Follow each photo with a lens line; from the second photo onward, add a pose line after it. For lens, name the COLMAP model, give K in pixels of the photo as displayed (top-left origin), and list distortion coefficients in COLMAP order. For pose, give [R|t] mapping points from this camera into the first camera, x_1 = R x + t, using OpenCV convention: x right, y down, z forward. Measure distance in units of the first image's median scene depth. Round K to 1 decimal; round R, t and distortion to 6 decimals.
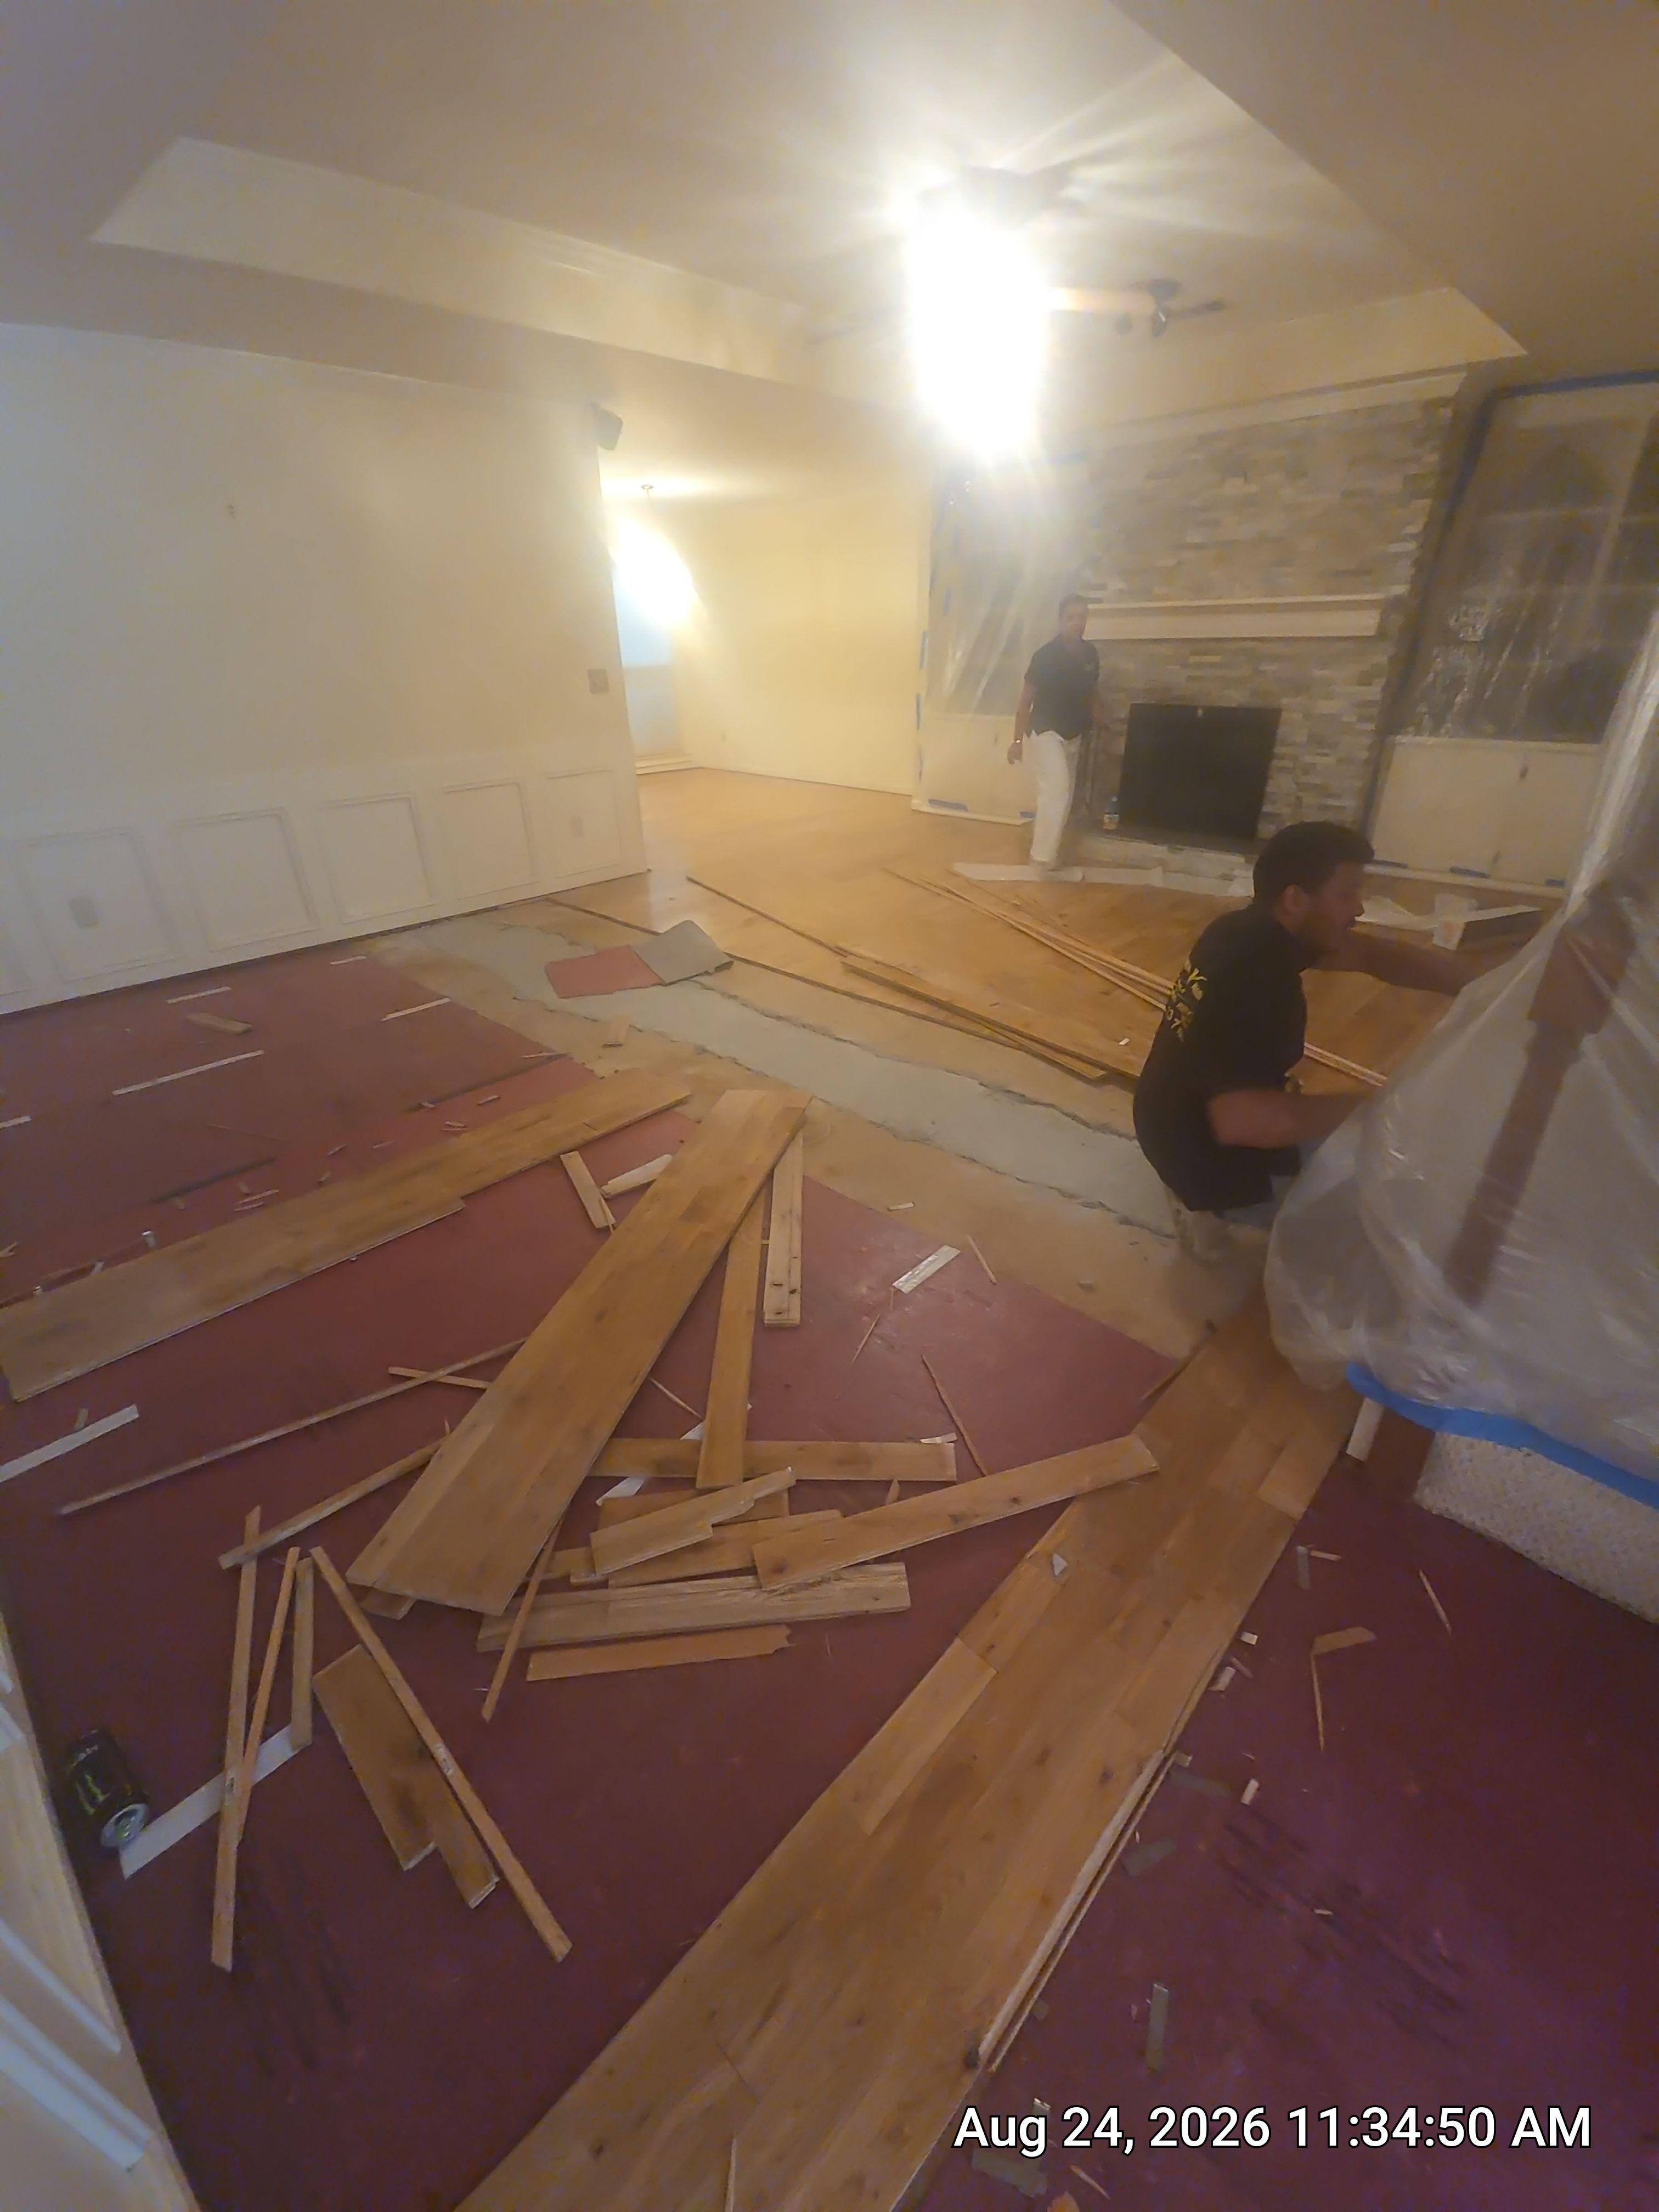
lens RADIAL K [[904.3, 0, 833.7], [0, 904.3, 1112.5], [0, 0, 1]] dist [0.000507, -0.000076]
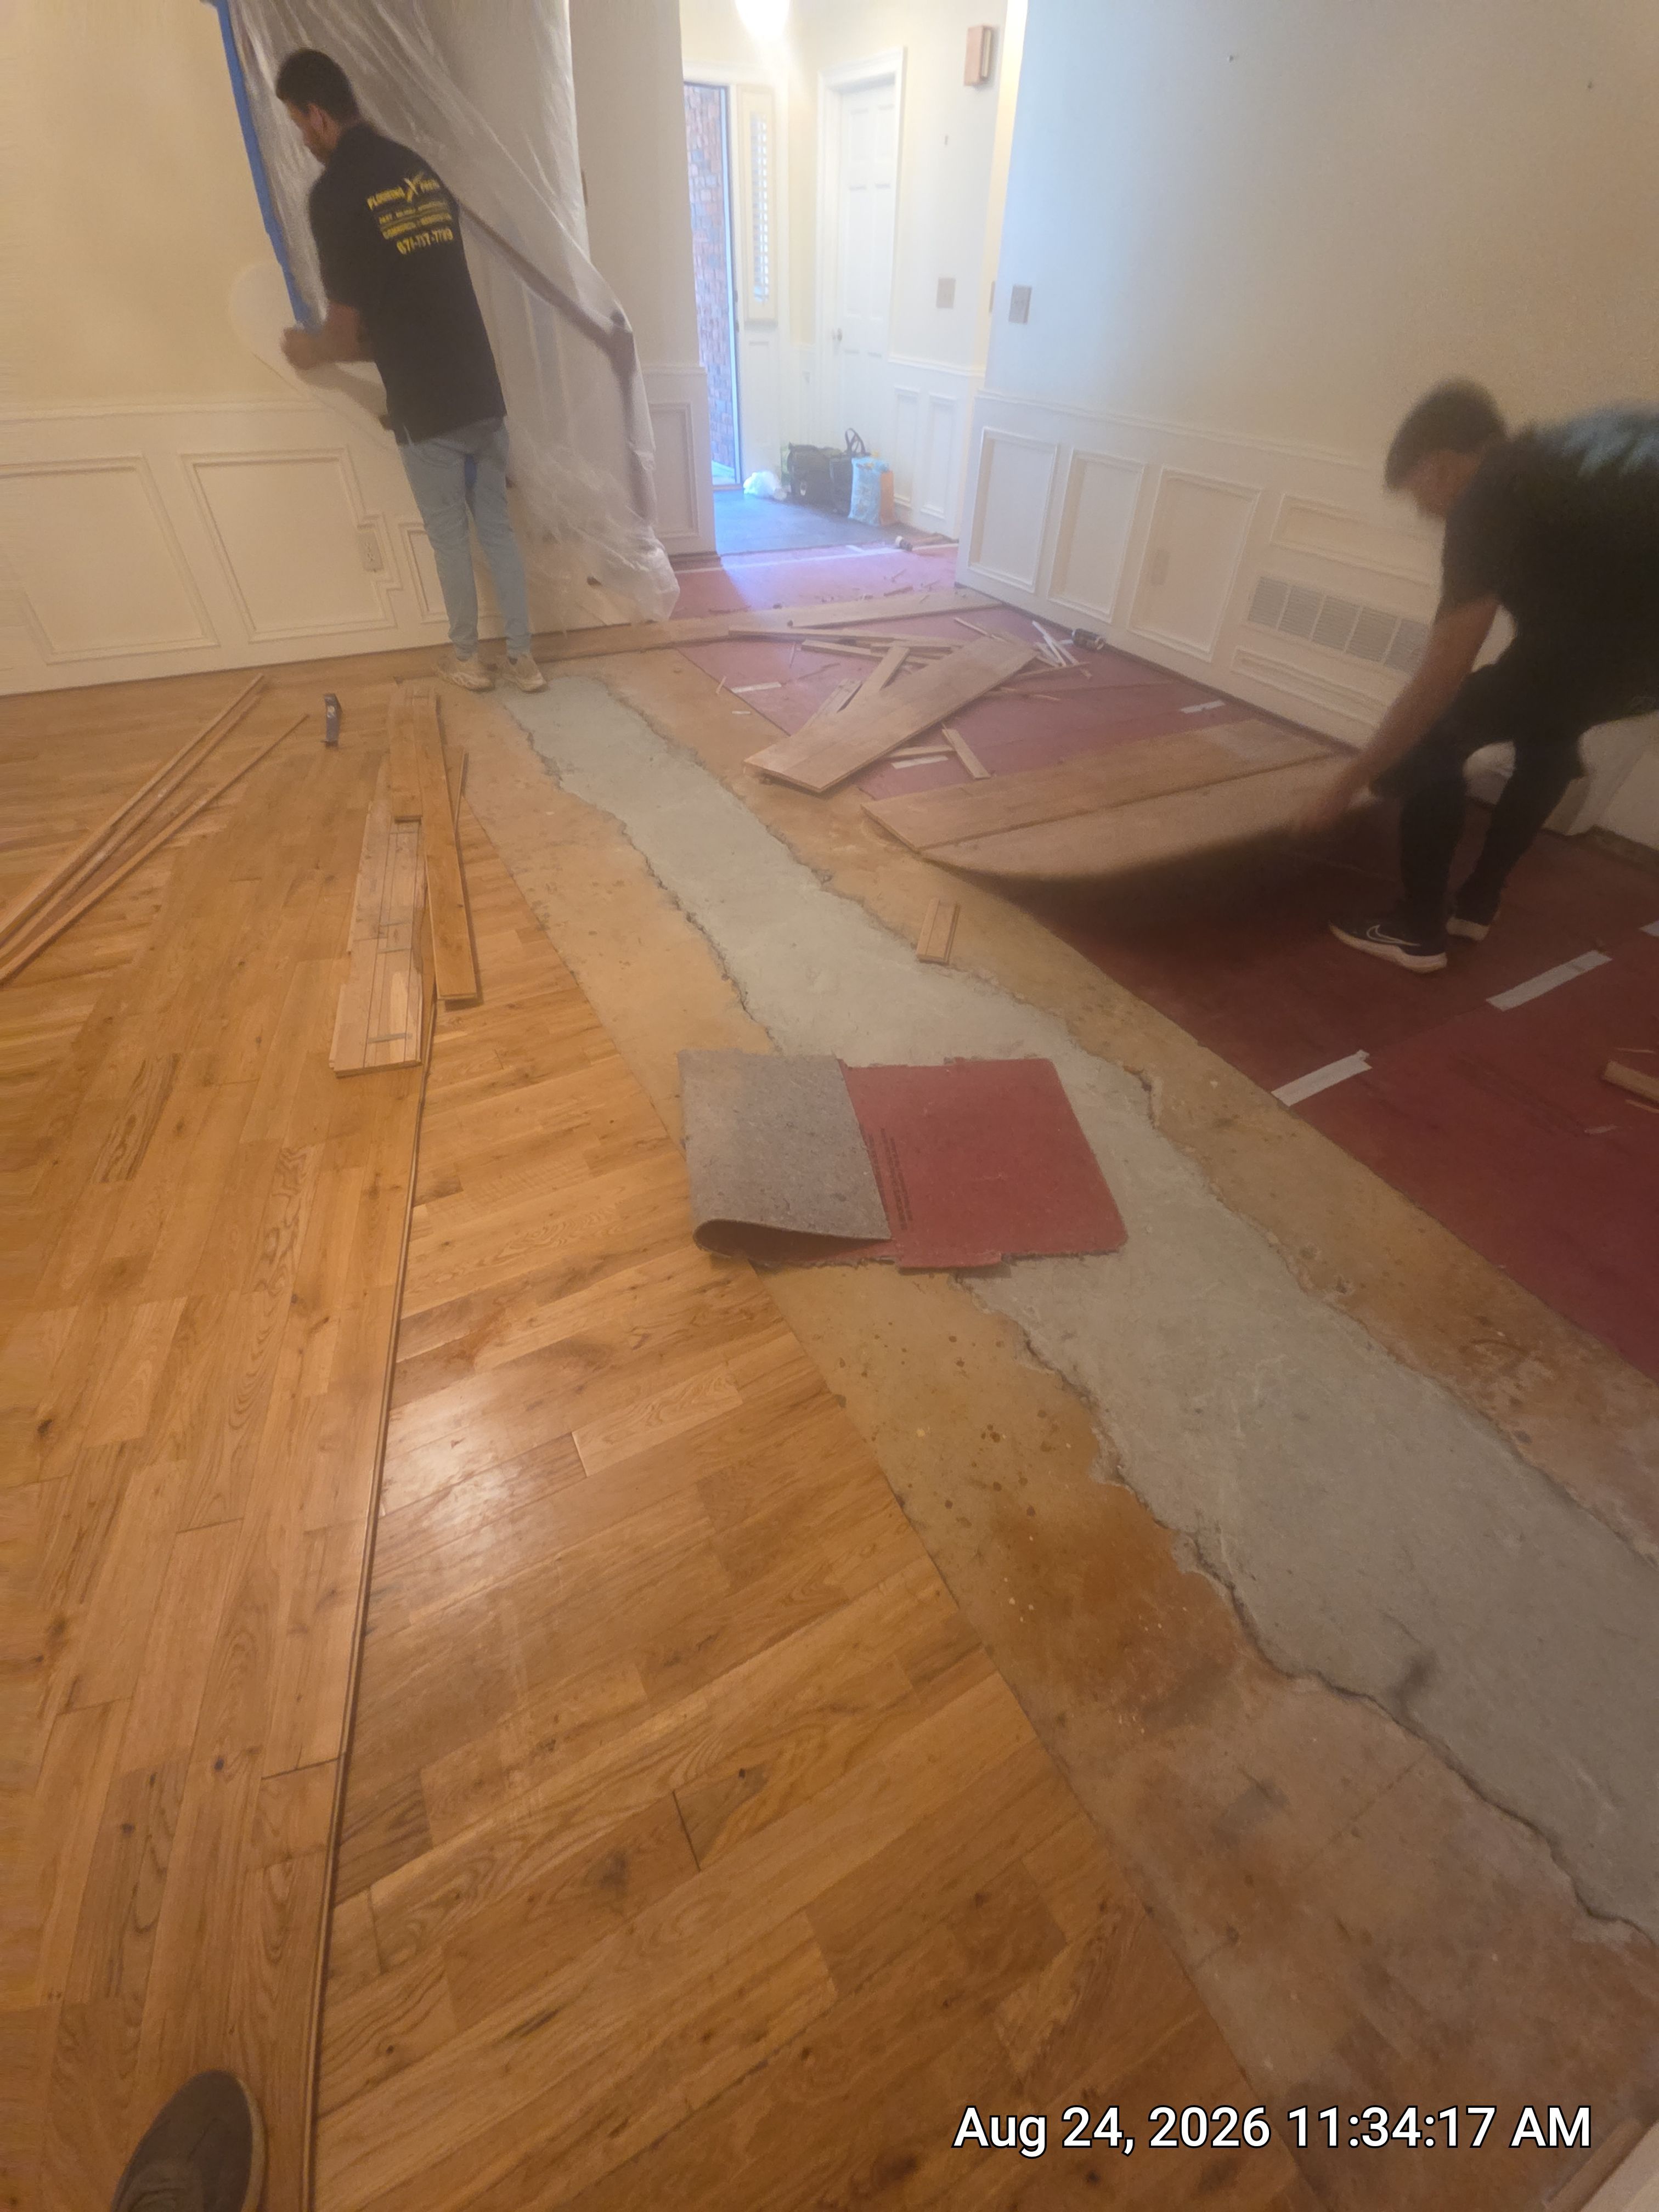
lens RADIAL K [[904.3, 0, 833.7], [0, 904.3, 1112.5], [0, 0, 1]] dist [0.000507, -0.000076]
pose [[-0.958012, -0.207358, 0.198030, -0.225137], [0.115364, 0.353532, 0.928281, -0.457172], [-0.262497, 0.912150, -0.314766, 0.936984]]
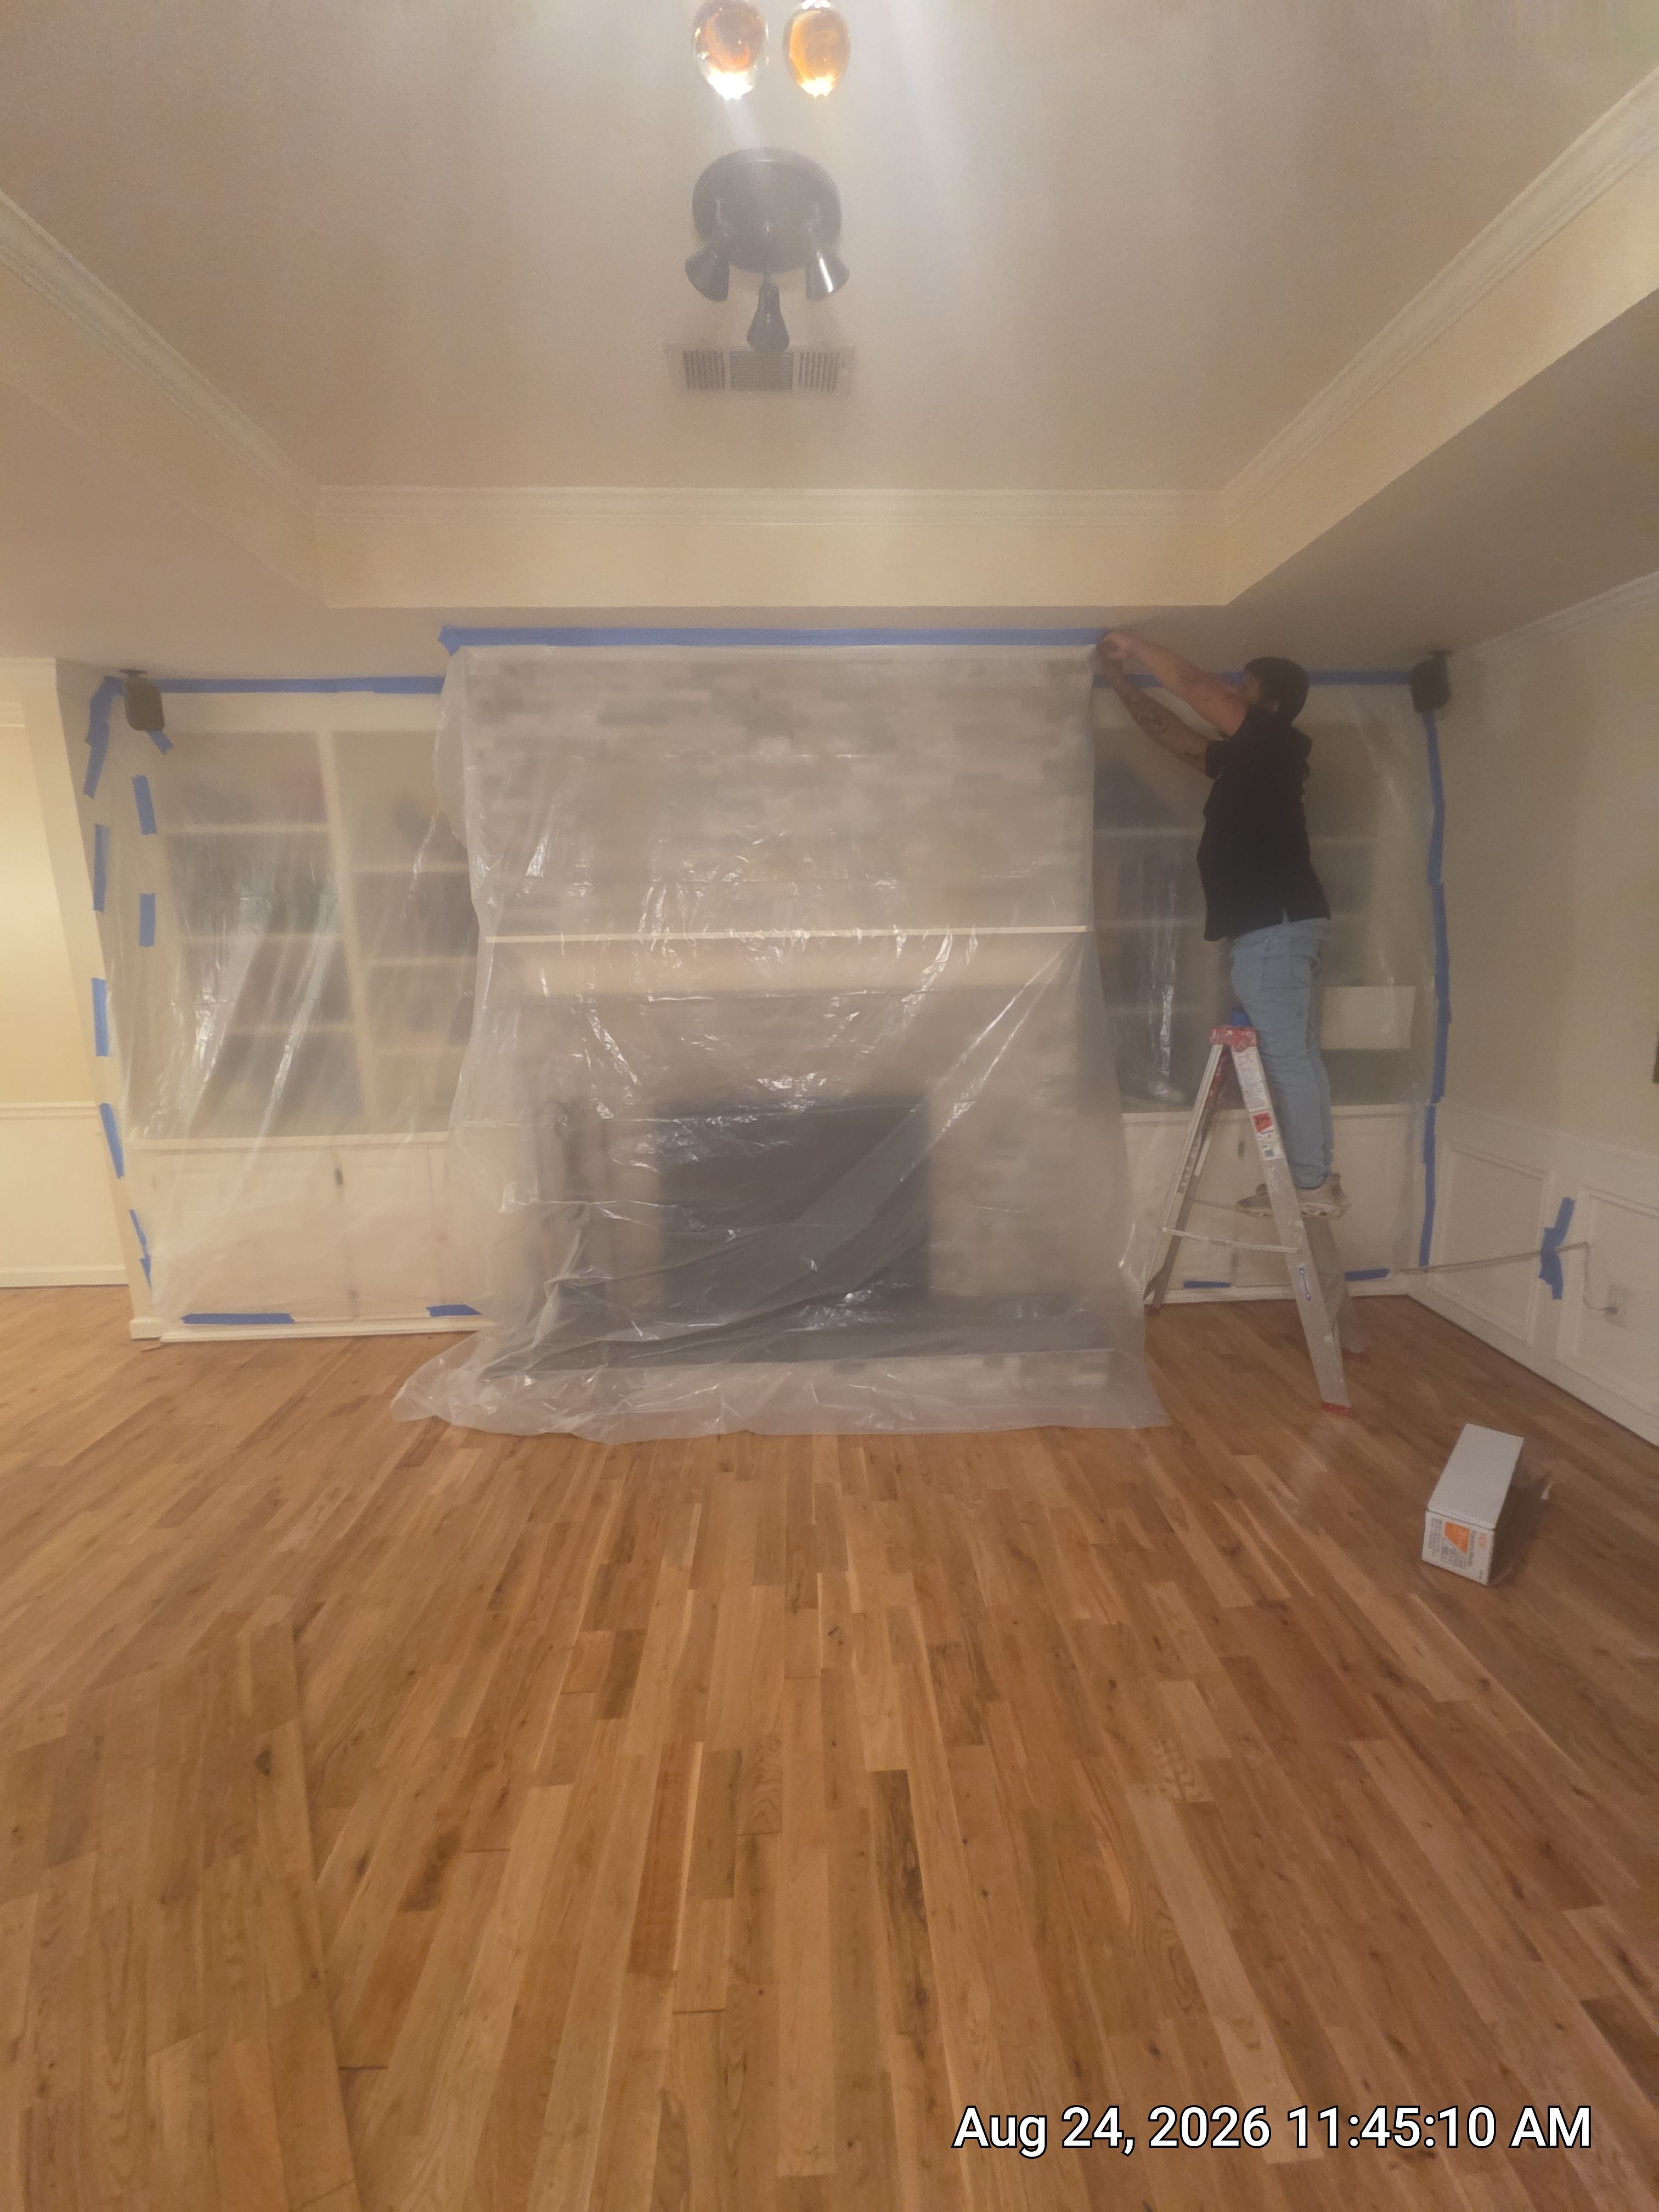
lens RADIAL K [[904.3, 0, 833.7], [0, 904.3, 1112.5], [0, 0, 1]] dist [0.000507, -0.000076]
pose [[0.690519, -0.135686, 0.710473, 0.034256], [0.342835, 0.926301, -0.156302, -0.377742], [-0.636904, 0.351505, 0.686147, 0.662331]]
